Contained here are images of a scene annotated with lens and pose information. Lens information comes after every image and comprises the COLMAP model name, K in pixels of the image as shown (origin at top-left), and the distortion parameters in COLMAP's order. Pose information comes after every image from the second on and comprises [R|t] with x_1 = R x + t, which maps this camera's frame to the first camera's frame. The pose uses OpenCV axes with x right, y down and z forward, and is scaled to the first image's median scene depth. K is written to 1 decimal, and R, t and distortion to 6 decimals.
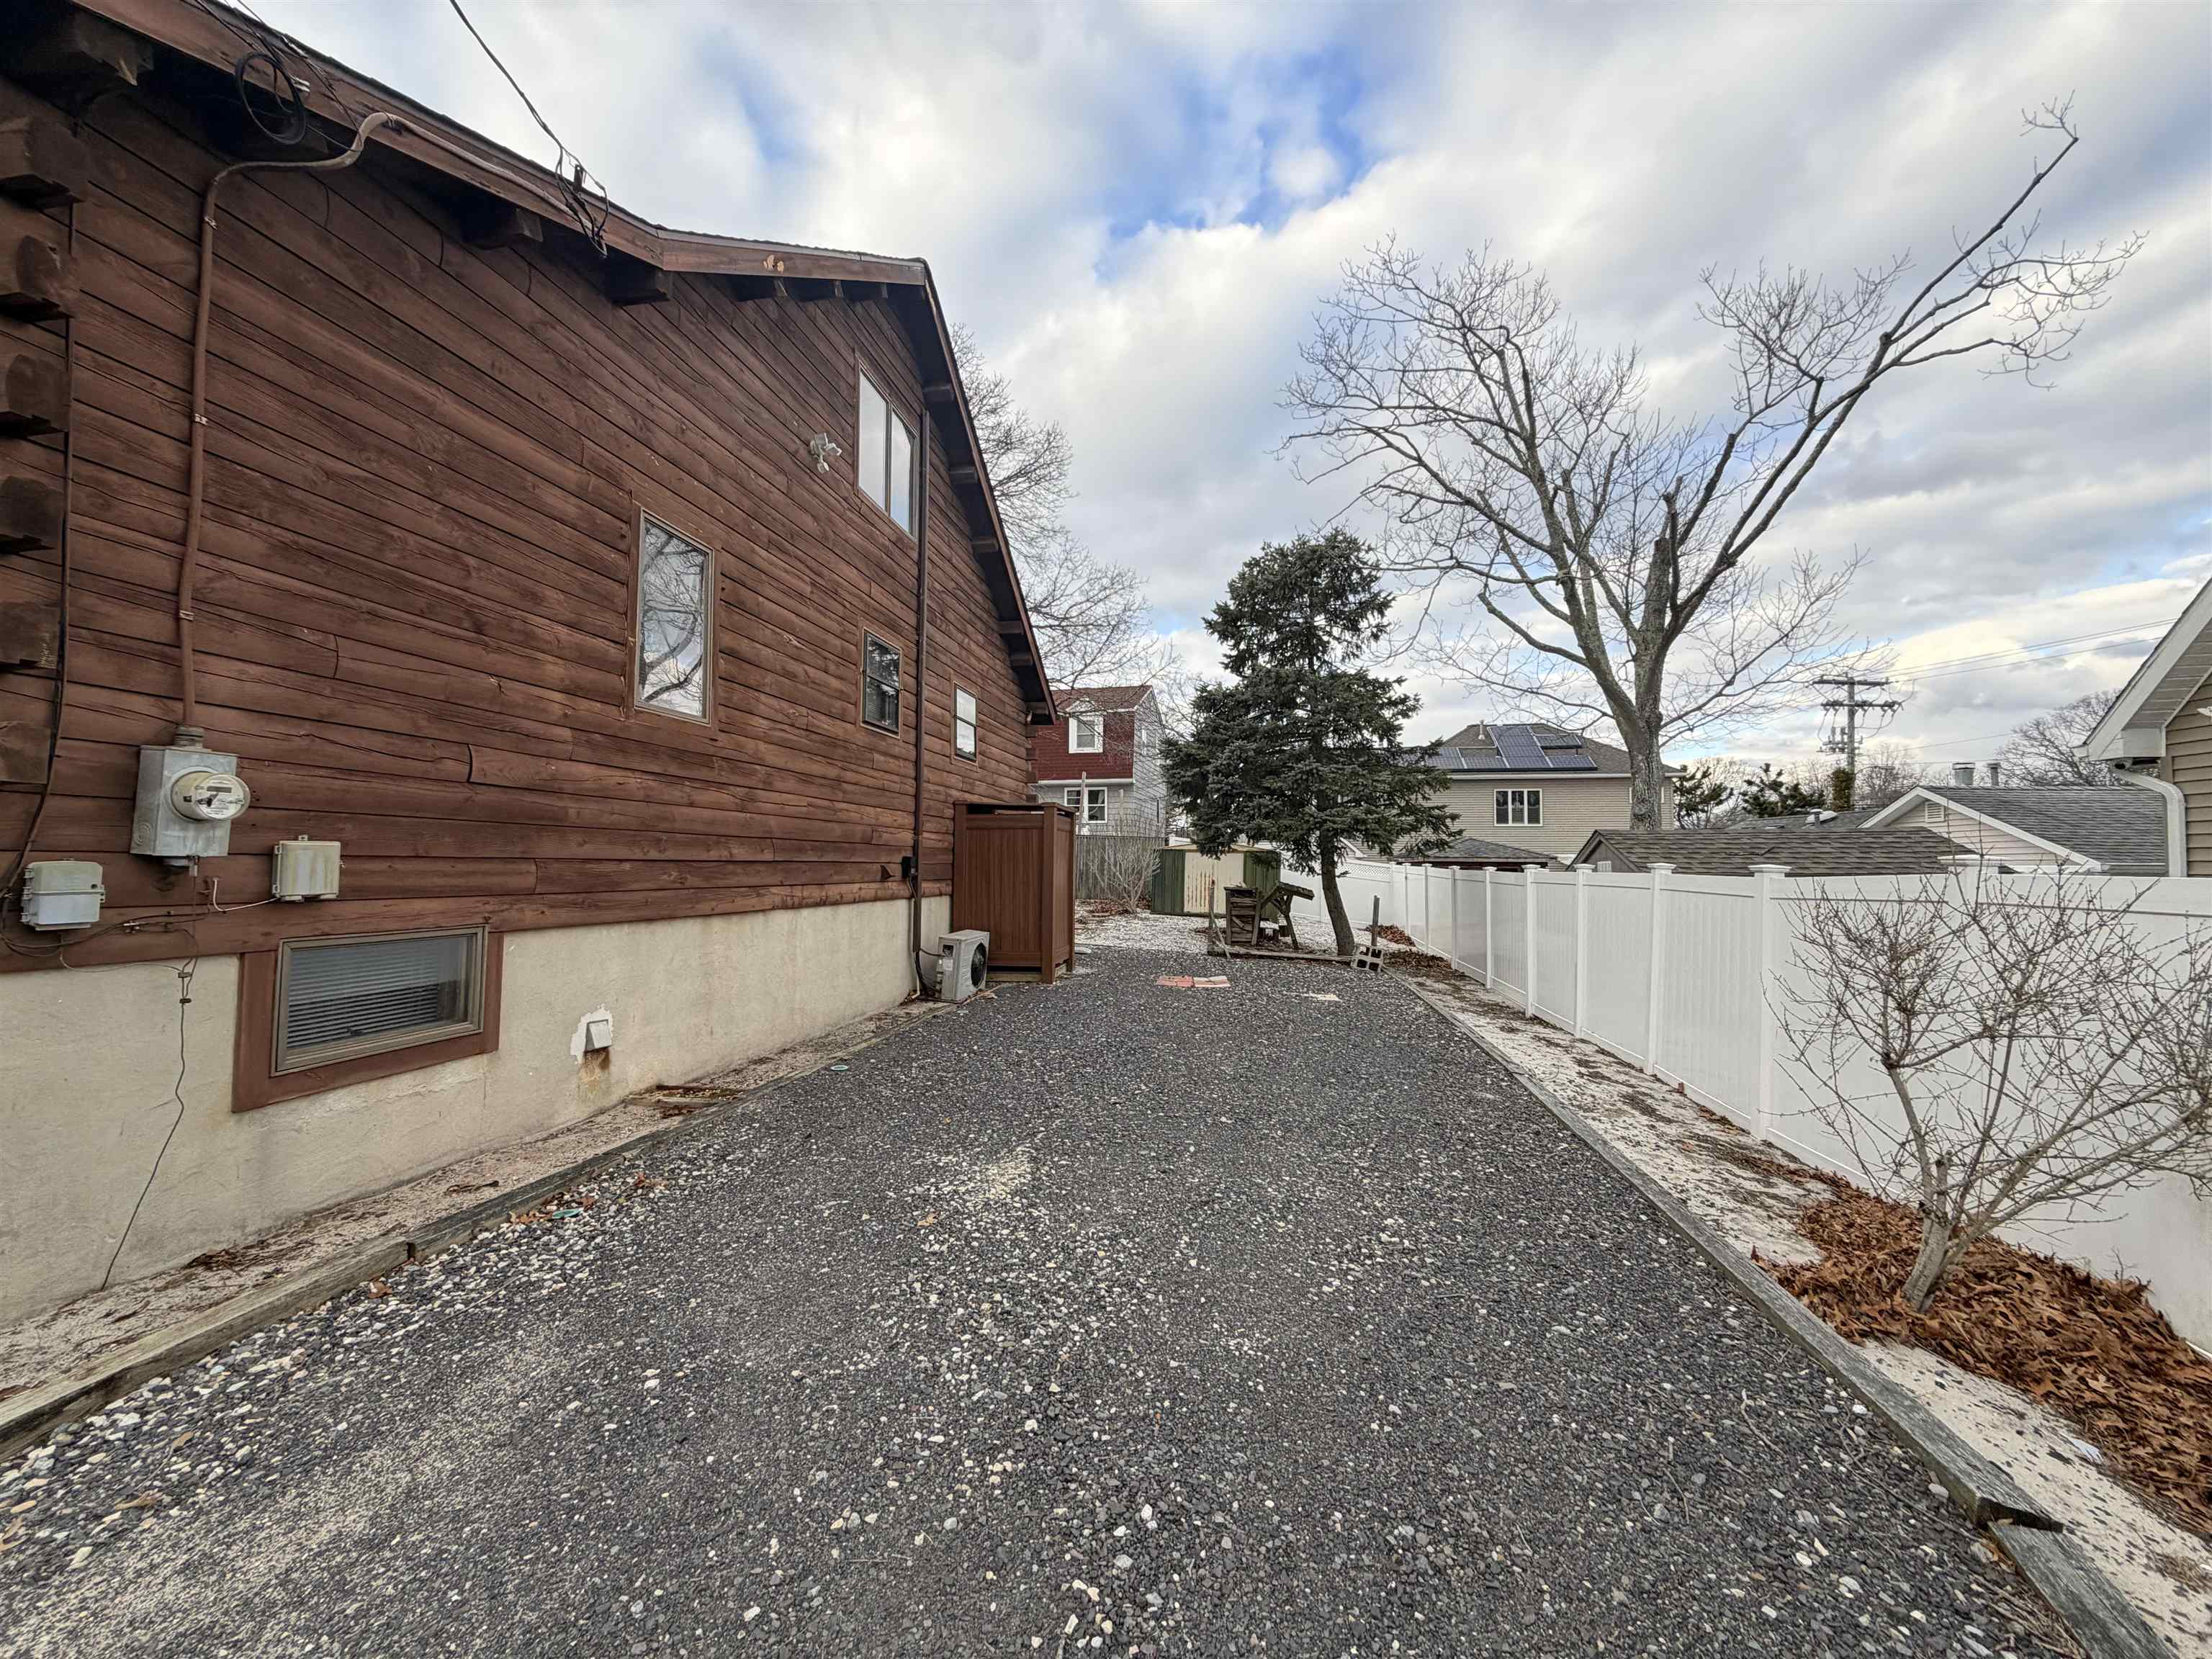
lens RADIAL K [[882.6, 0, 1106.0], [0, 882.6, 829.5], [0, 0, 1]] dist [-0.053587, -0.000121]
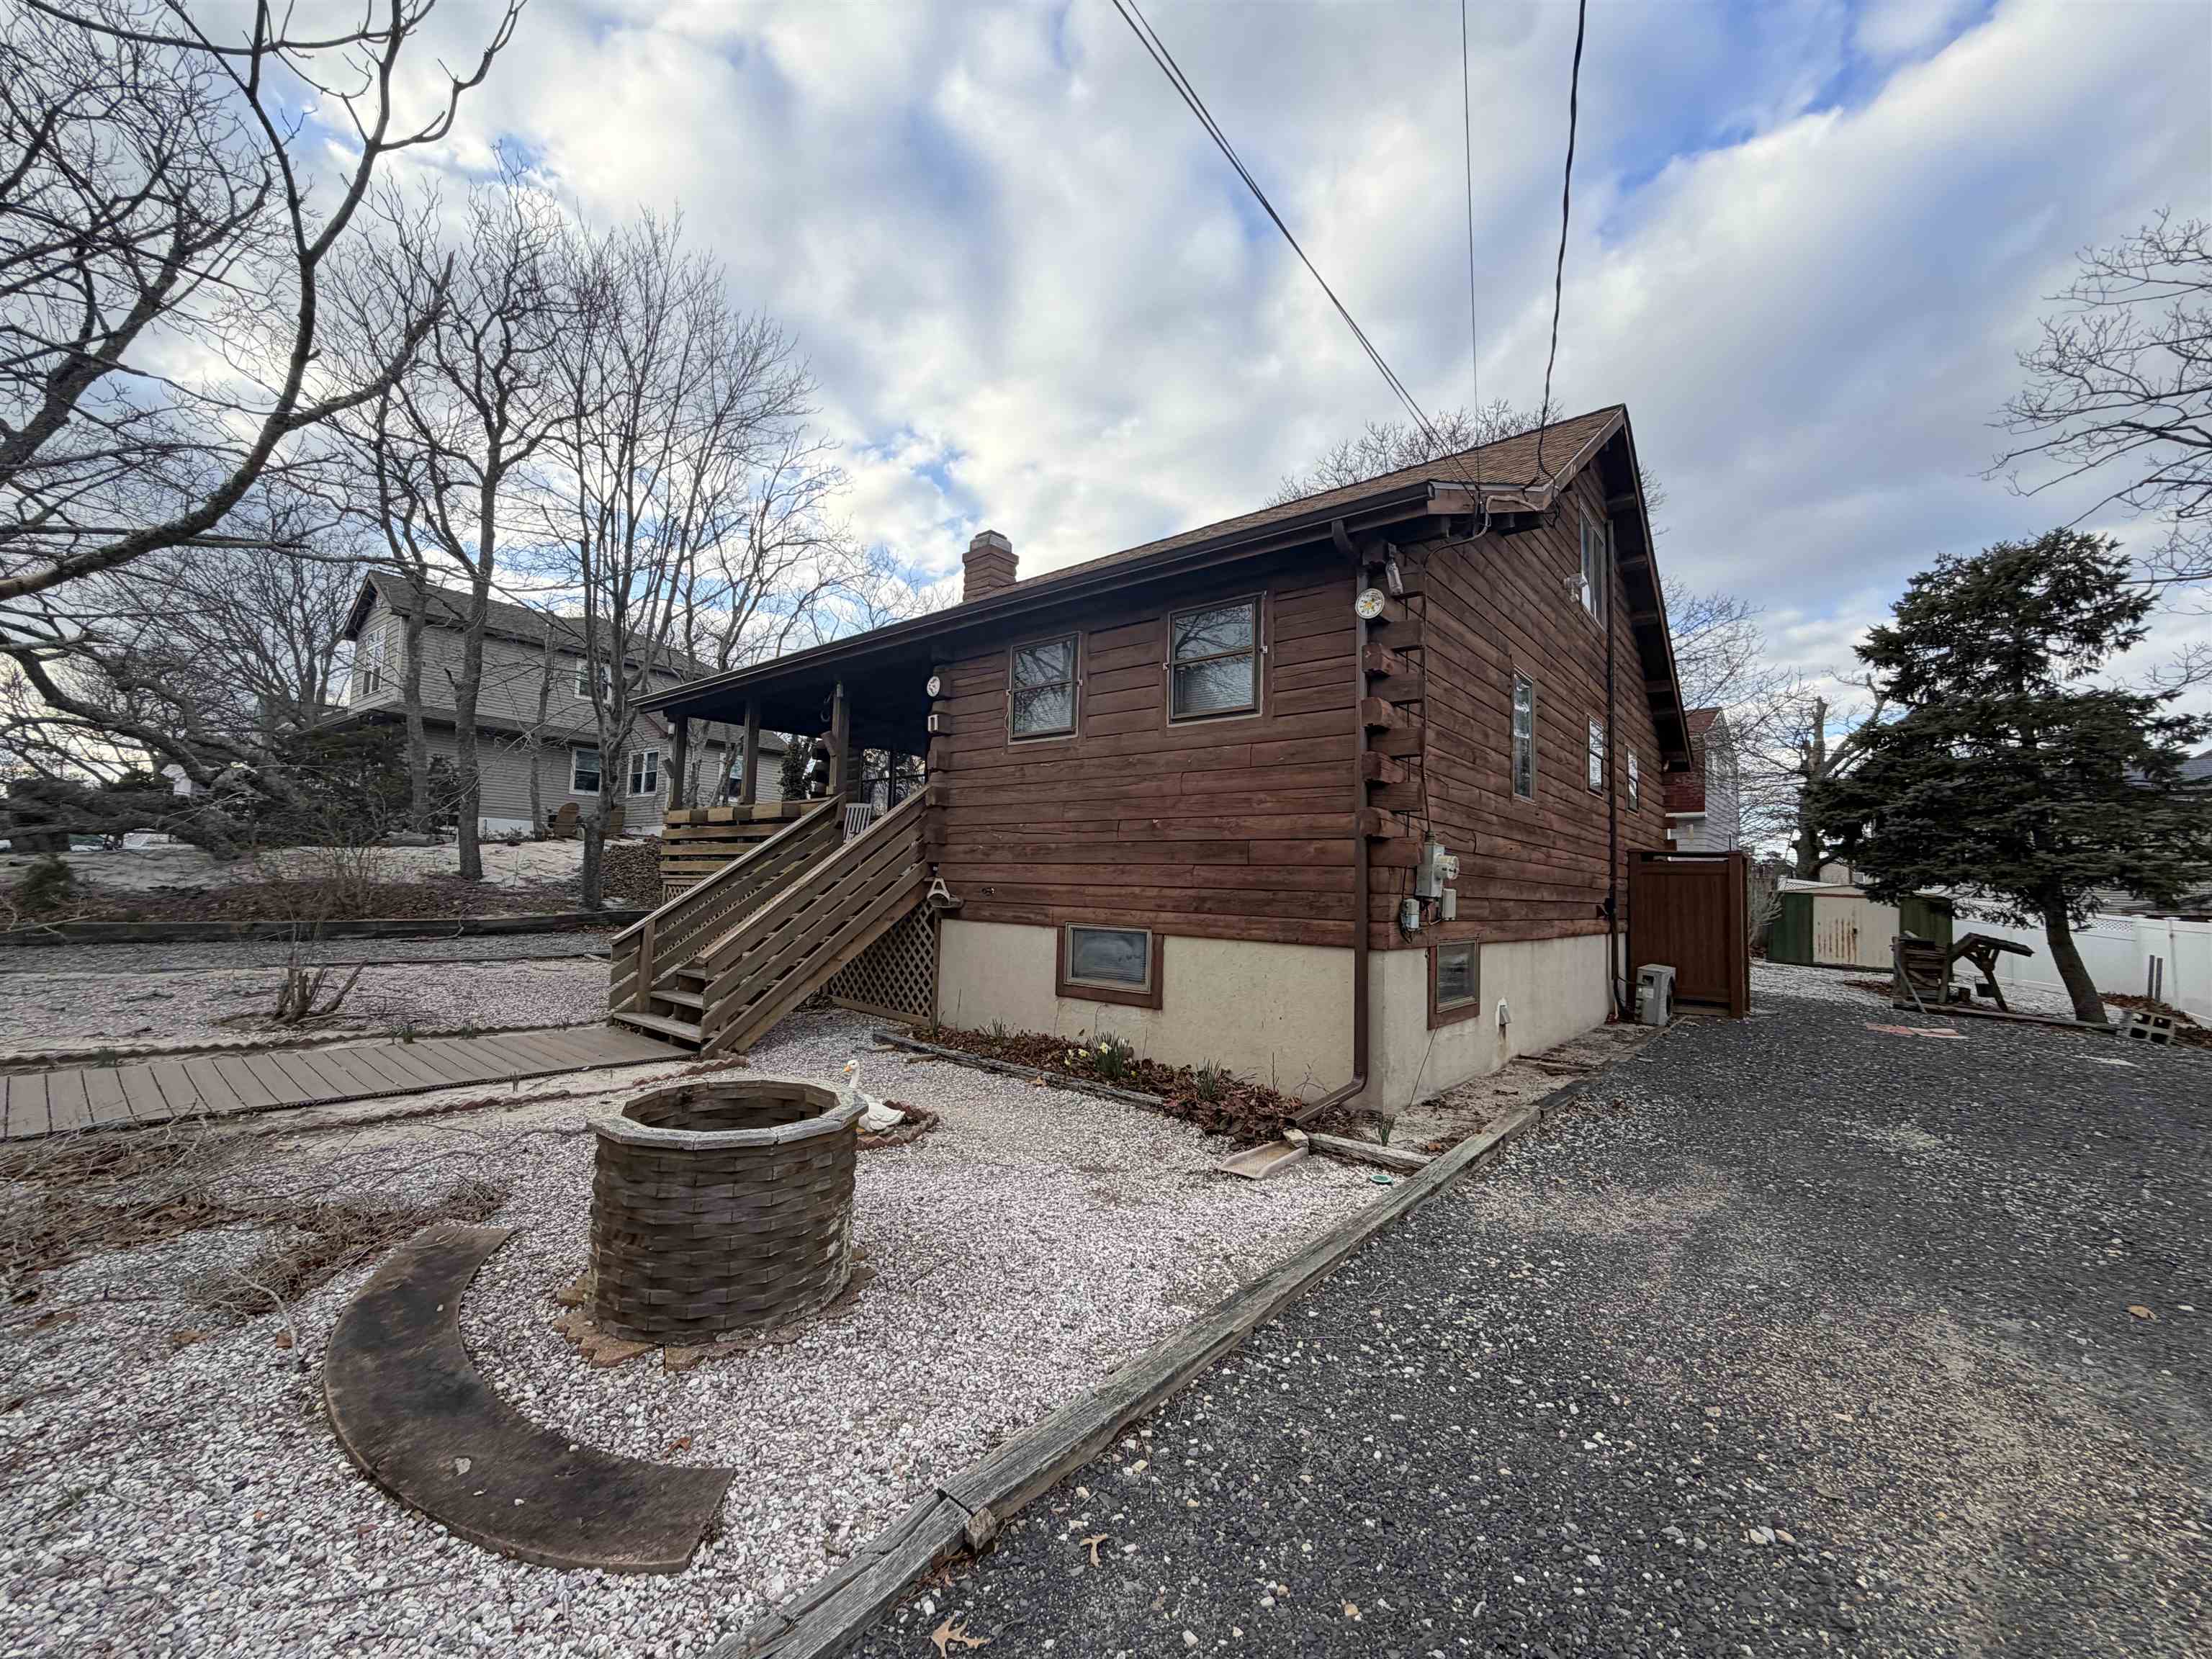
lens RADIAL K [[890.0, 0, 1108.8], [0, 890.0, 818.8], [0, 0, 1]] dist [0.000385, -0.000159]
pose [[0.869111, -0.019713, -0.494224, -0.119551], [-0.004570, 0.998843, -0.047877, -0.008753], [0.494596, 0.043869, 0.868015, -0.214132]]
